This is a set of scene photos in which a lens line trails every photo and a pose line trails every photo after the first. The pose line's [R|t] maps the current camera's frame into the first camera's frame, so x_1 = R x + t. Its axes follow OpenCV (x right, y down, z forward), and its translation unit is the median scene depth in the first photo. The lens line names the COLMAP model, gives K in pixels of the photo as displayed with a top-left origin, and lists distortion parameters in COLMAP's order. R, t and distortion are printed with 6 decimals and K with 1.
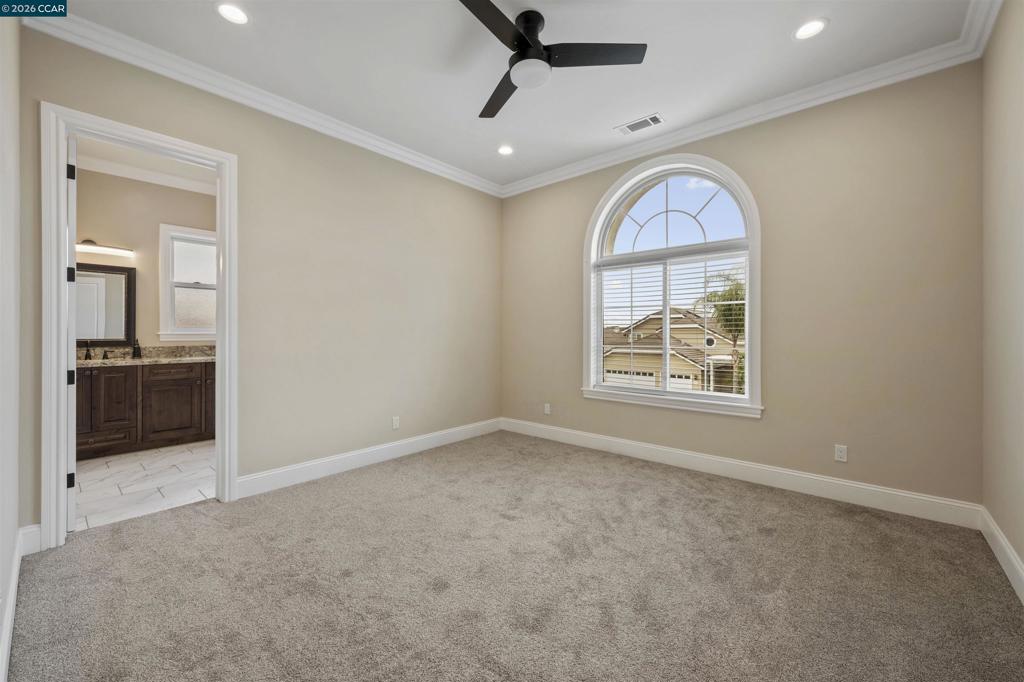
lens RADIAL K [[405.6, 0, 513.5], [0, 405.6, 336.1], [0, 0, 1]] dist [-0.000216, 0.000015]
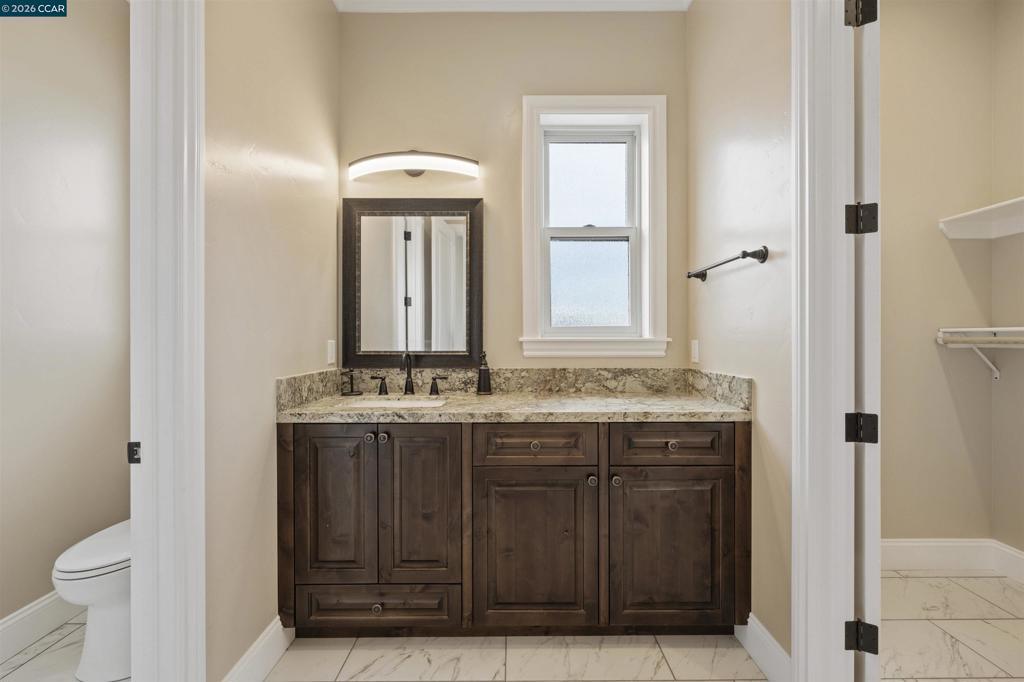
lens RADIAL K [[405.6, 0, 513.5], [0, 405.6, 336.1], [0, 0, 1]] dist [-0.000216, 0.000015]
pose [[0.658877, -0.012153, -0.752152, -0.565000], [-0.002458, 0.999829, -0.018309, -0.002268], [0.752246, 0.013912, 0.658735, 0.727335]]
